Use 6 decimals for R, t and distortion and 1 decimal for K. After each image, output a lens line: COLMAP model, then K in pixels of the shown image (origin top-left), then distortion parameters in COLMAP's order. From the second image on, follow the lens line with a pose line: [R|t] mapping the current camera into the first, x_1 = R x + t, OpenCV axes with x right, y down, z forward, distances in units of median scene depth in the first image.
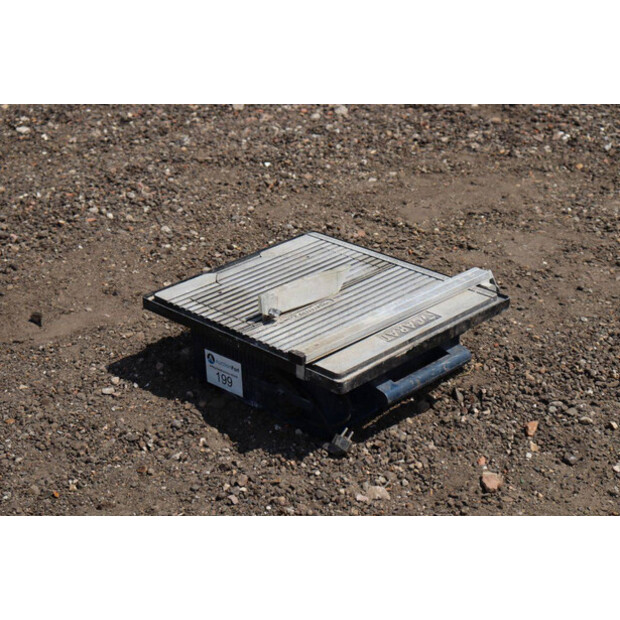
lens RADIAL K [[1388.7, 0, 310.0], [0, 1388.7, 310.0], [0, 0, 1]] dist [0.004803, -0.048238]
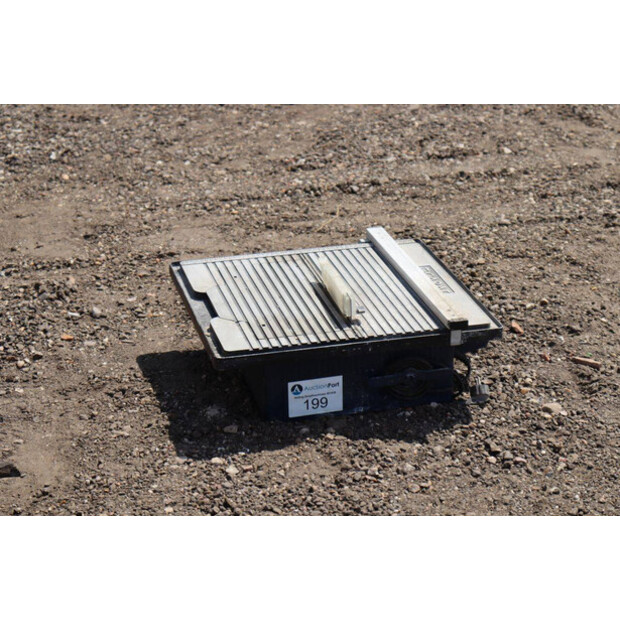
lens RADIAL K [[1388.7, 0, 310.0], [0, 1388.7, 310.0], [0, 0, 1]] dist [0.004803, -0.048238]
pose [[0.496581, -0.314646, 0.808953, -0.817672], [0.343086, 0.927242, 0.150050, -0.154131], [-0.797308, 0.203028, 0.568401, 0.455002]]
